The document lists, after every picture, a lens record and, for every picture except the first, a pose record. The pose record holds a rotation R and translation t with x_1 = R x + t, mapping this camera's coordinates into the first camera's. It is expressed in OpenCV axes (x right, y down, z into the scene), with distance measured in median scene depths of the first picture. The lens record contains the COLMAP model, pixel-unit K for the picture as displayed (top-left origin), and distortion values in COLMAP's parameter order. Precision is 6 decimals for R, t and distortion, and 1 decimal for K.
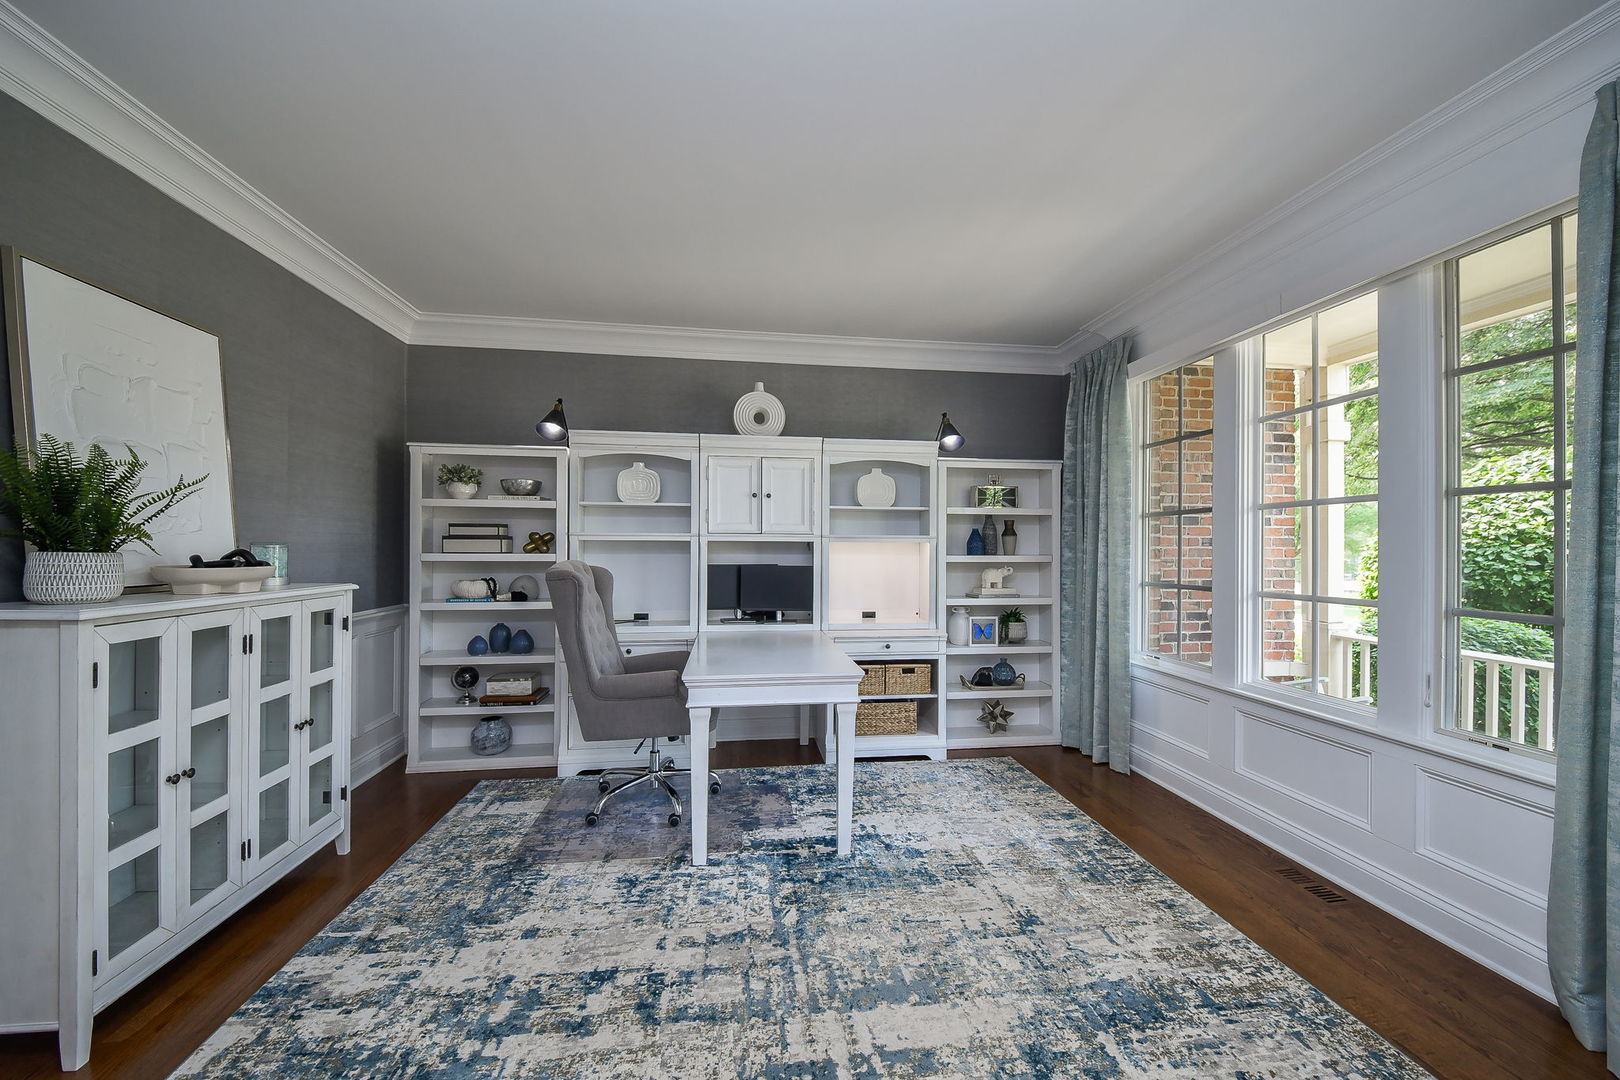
lens RADIAL K [[582.6, 0, 804.0], [0, 582.6, 550.3], [0, 0, 1]] dist [-0.002881, -0.000270]
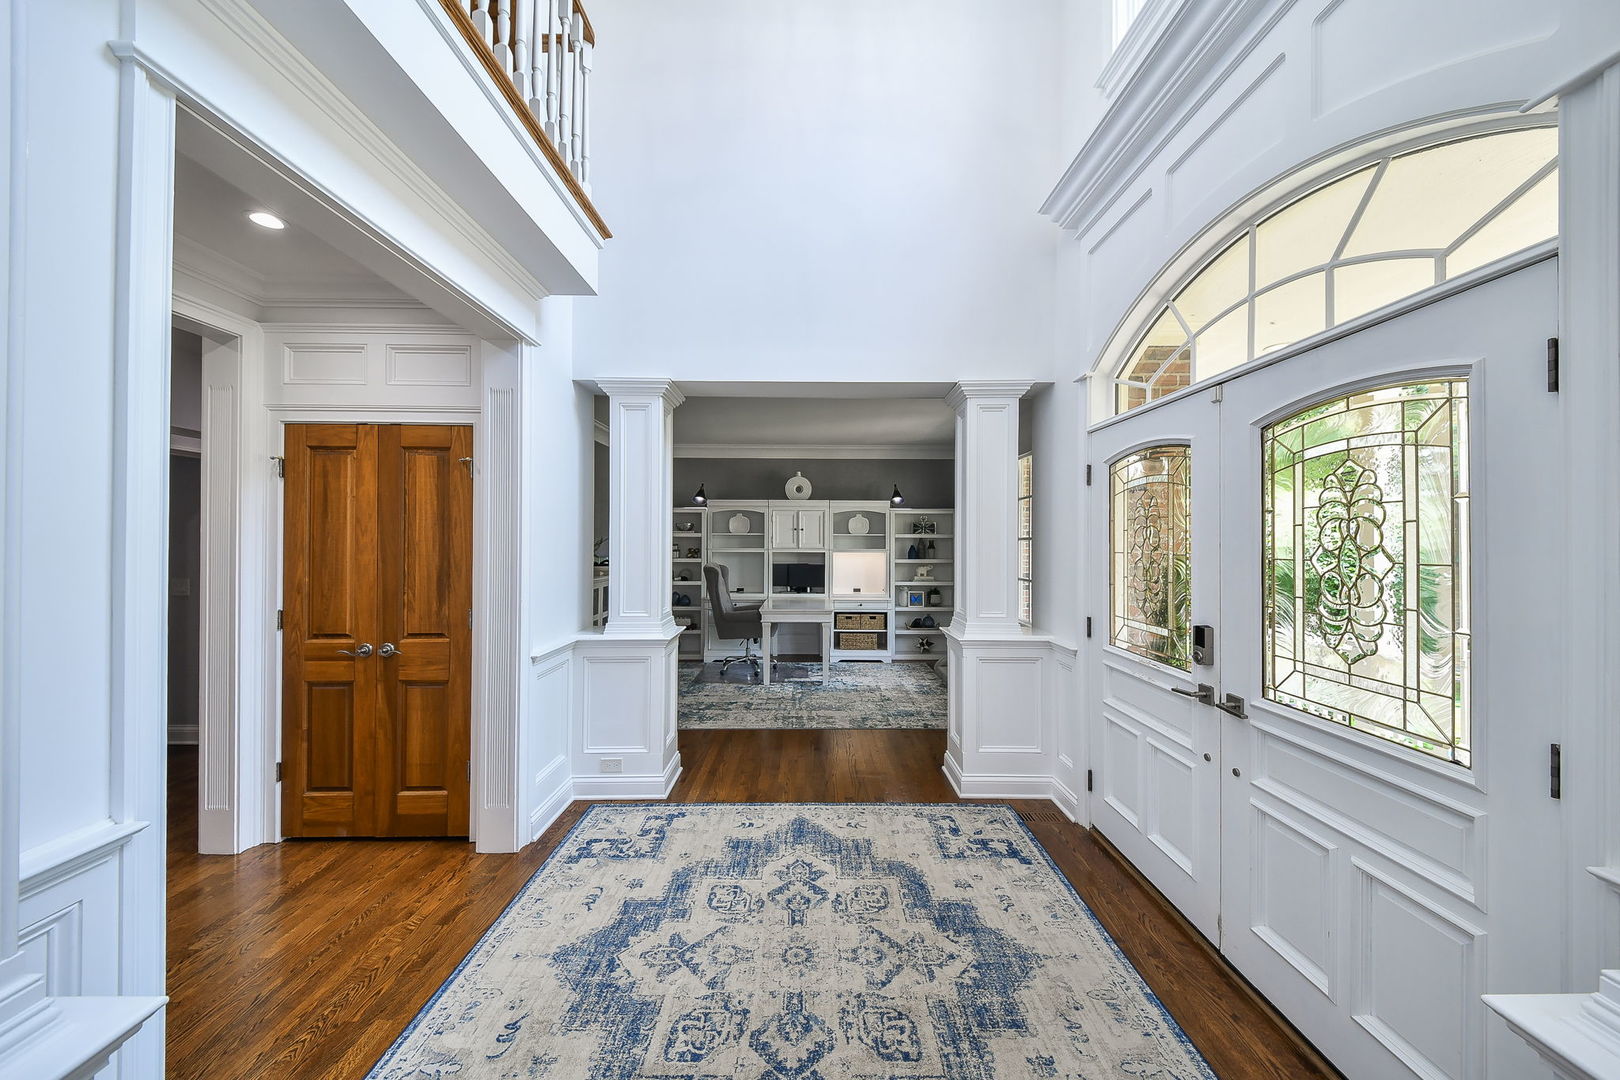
lens RADIAL K [[582.6, 0, 813.1], [0, 582.6, 538.9], [0, 0, 1]] dist [-0.002881, -0.000270]
pose [[0.992726, 0.000744, -0.120395, 0.213231], [-0.000433, 0.999997, 0.002605, -0.066152], [0.120396, -0.002534, 0.992723, -0.972989]]
